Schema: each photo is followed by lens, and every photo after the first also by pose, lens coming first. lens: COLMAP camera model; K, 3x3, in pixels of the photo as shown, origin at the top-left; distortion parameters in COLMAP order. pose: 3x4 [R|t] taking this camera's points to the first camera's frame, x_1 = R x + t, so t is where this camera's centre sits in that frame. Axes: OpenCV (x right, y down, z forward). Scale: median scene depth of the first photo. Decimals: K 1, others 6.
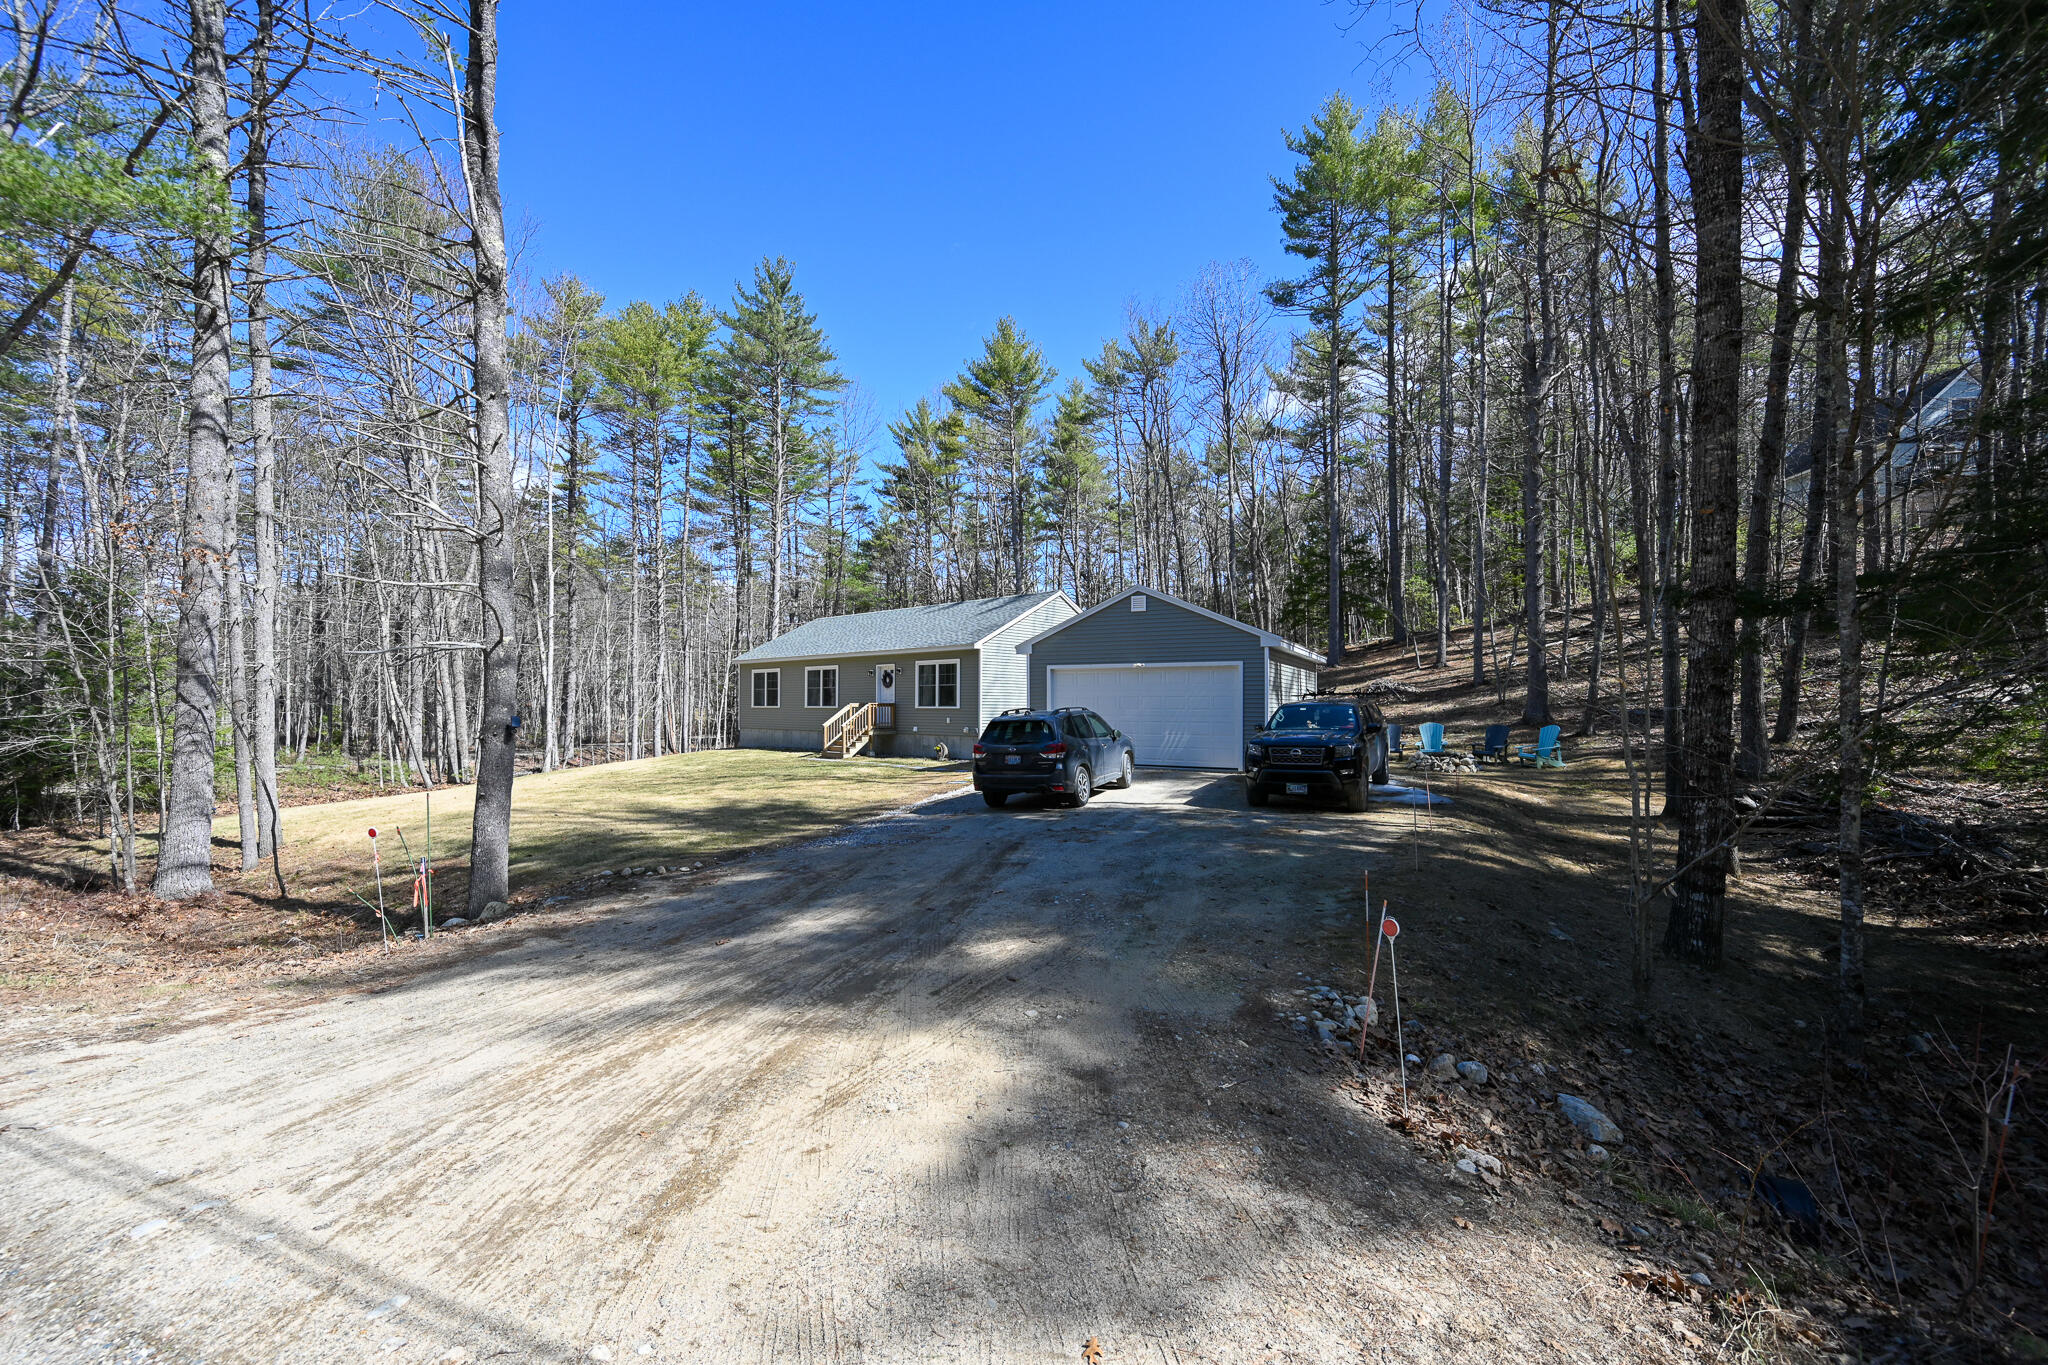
lens RADIAL K [[786.6, 0, 1016.3], [0, 786.6, 701.3], [0, 0, 1]] dist [0.011994, -0.000015]
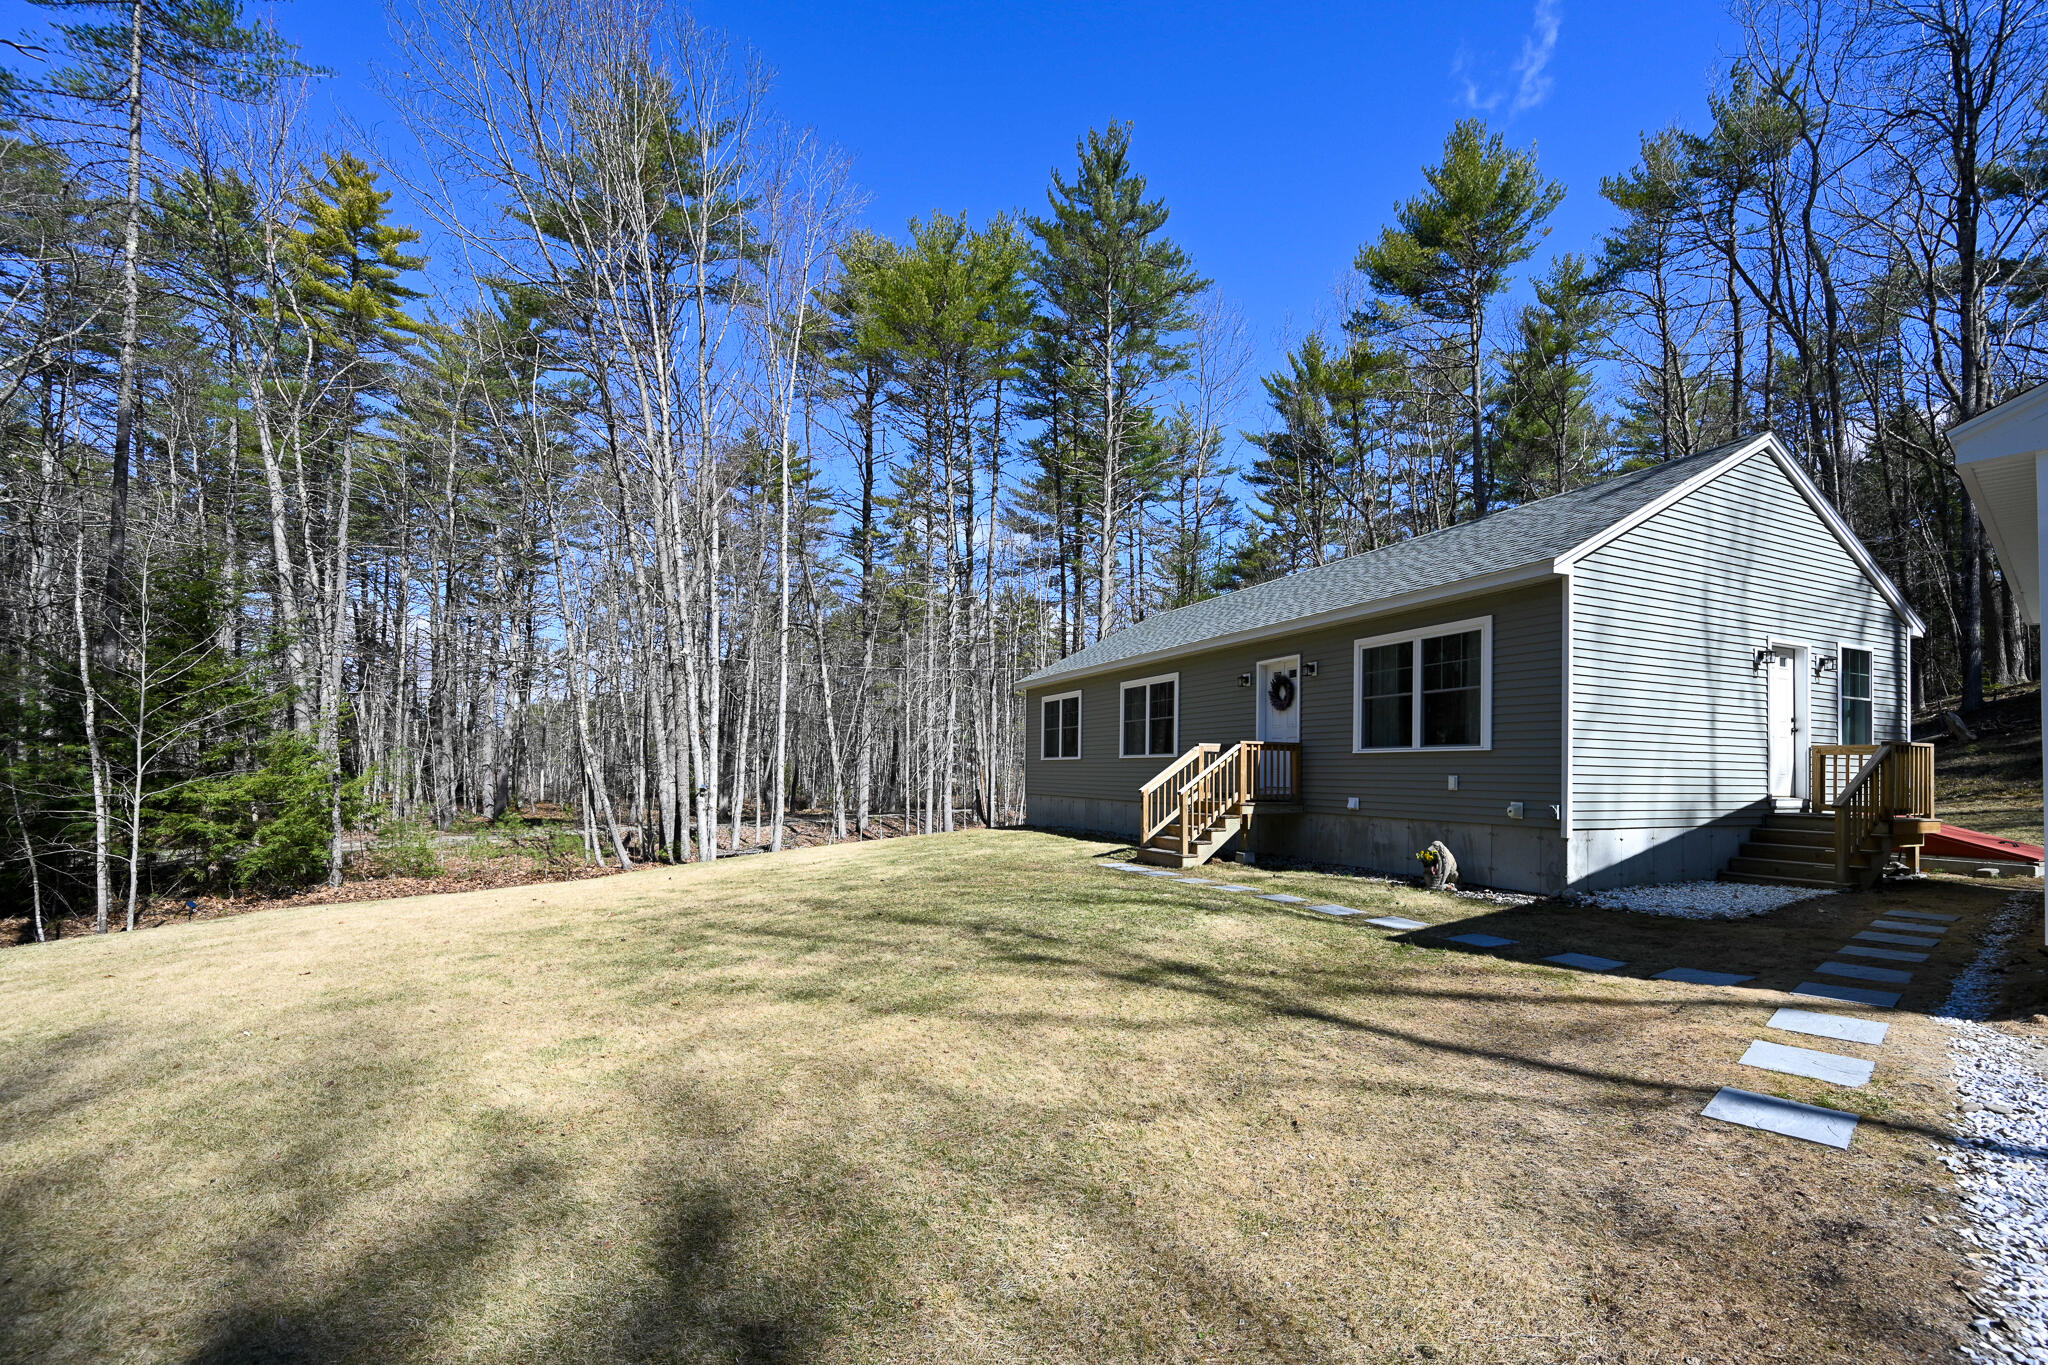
lens RADIAL K [[834.5, 0, 1071.6], [0, 834.5, 772.8], [0, 0, 1]] dist [-0.000749, -0.000250]
pose [[0.932049, 0.007860, -0.362248, -0.092035], [-0.006252, 0.999965, 0.005612, 0.015187], [0.362279, -0.002966, 0.932065, 0.456826]]
